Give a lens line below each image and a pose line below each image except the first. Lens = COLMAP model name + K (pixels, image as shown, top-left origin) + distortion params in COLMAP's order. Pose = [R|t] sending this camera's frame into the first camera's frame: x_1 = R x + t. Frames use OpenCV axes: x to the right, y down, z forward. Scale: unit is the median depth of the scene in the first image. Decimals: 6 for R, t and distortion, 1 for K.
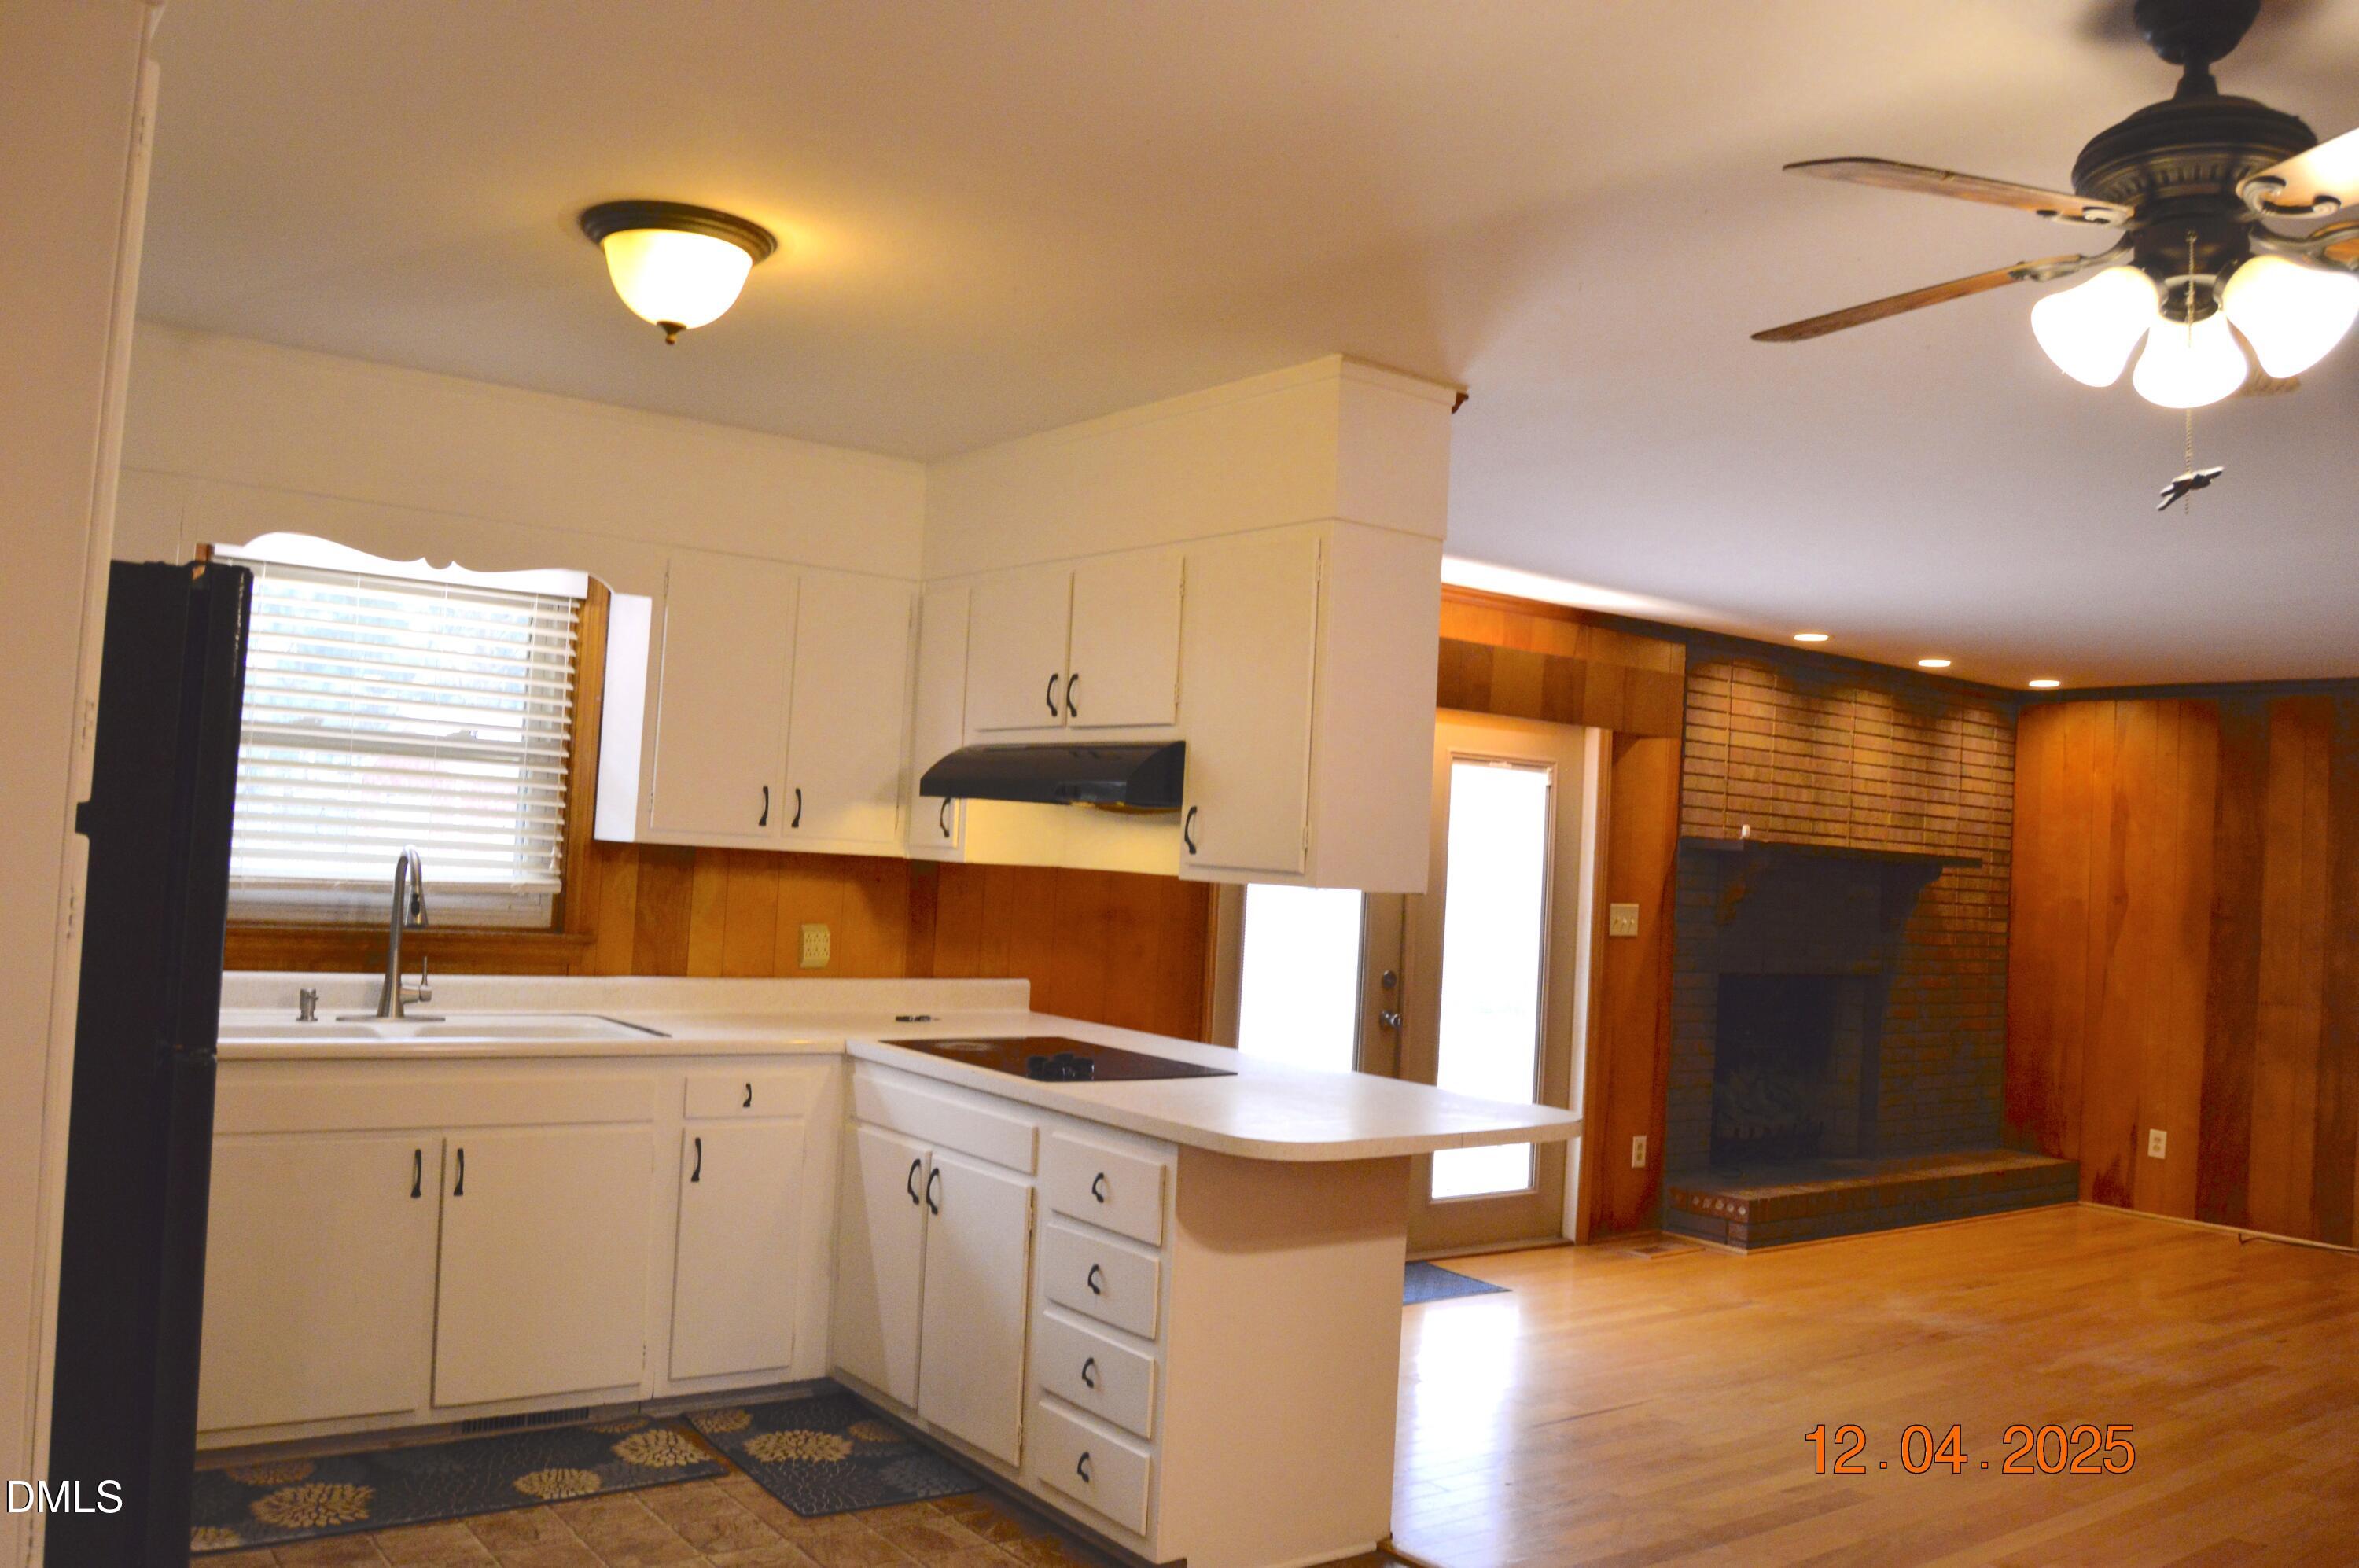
lens RADIAL K [[1880.9, 0, 1156.6], [0, 1880.9, 783.4], [0, 0, 1]] dist [-0.105878, 0.056966]
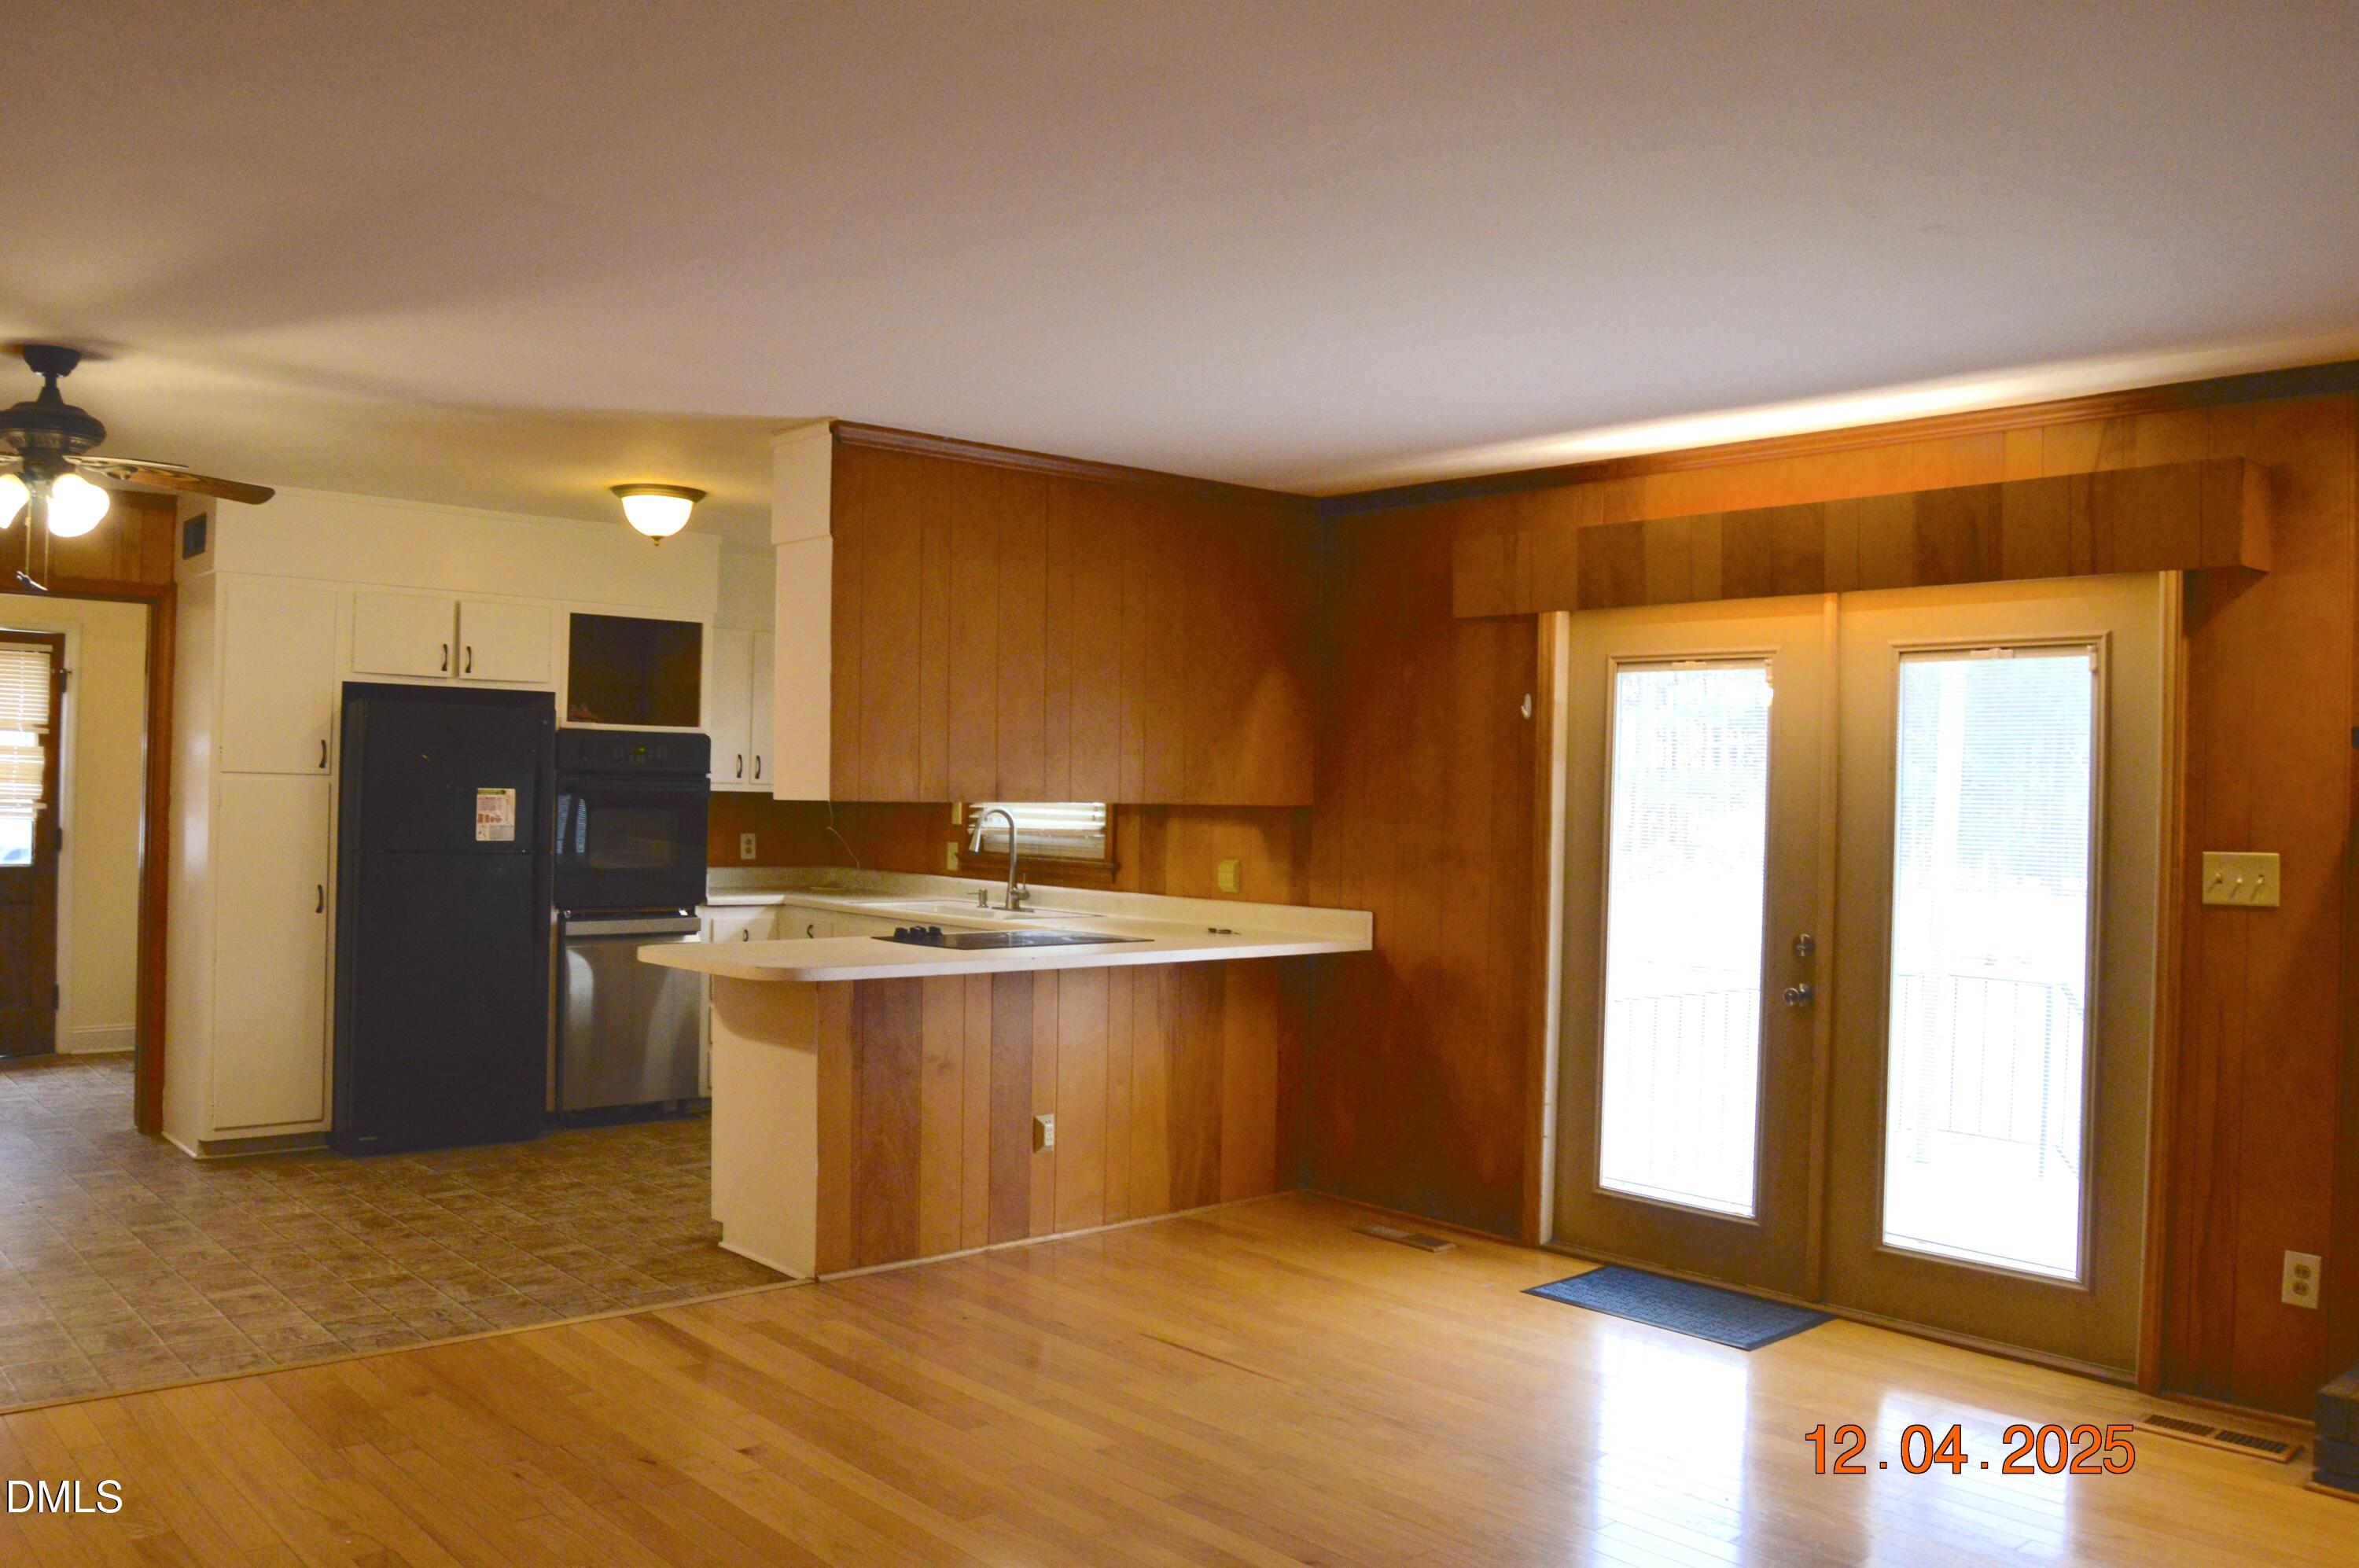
lens RADIAL K [[1880.9, 0, 1156.6], [0, 1880.9, 783.4], [0, 0, 1]] dist [-0.105878, 0.056966]
pose [[0.086322, -0.058658, -0.994539, 1.308227], [0.018896, 0.998182, -0.057232, 0.112790], [0.996088, -0.013852, 0.087273, 0.978428]]
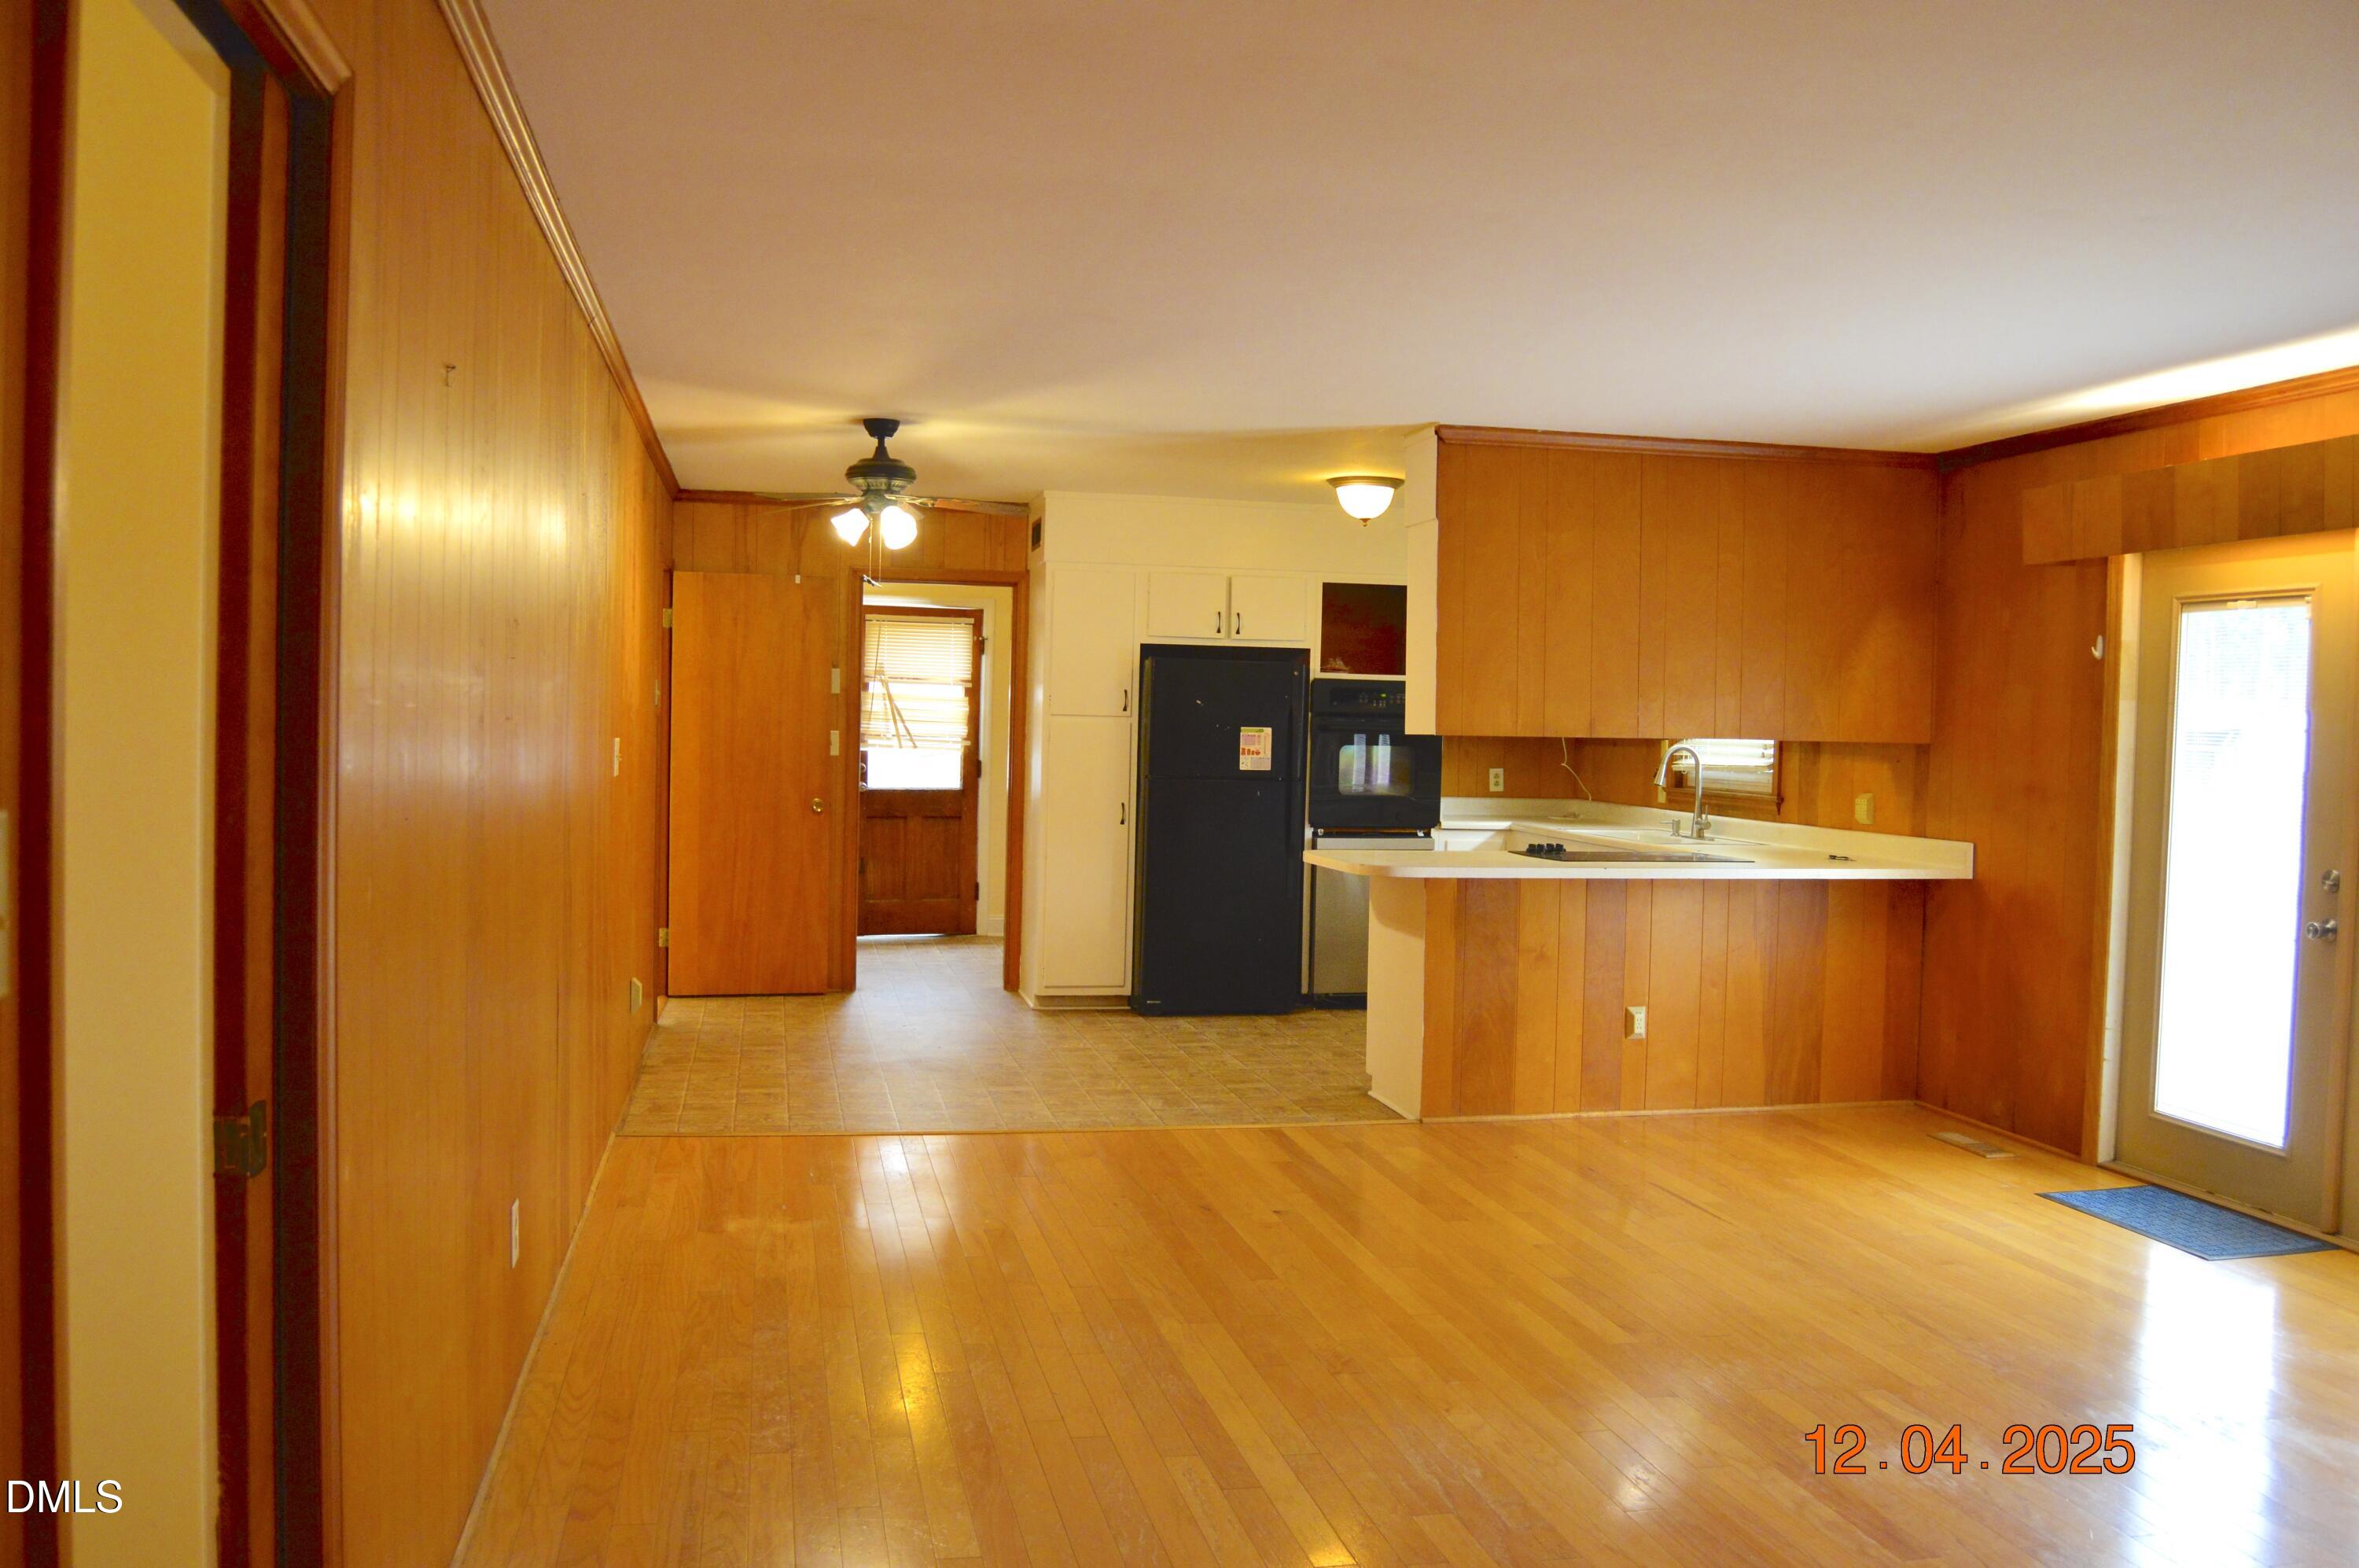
lens RADIAL K [[1900.2, 0, 1138.4], [0, 1900.2, 784.5], [0, 0, 1]] dist [-0.092845, 0.005230]
pose [[-0.422354, -0.033956, -0.905795, 1.544725], [-0.012572, 0.999421, -0.031604, 0.140360], [0.906344, -0.001960, -0.422536, 1.287046]]
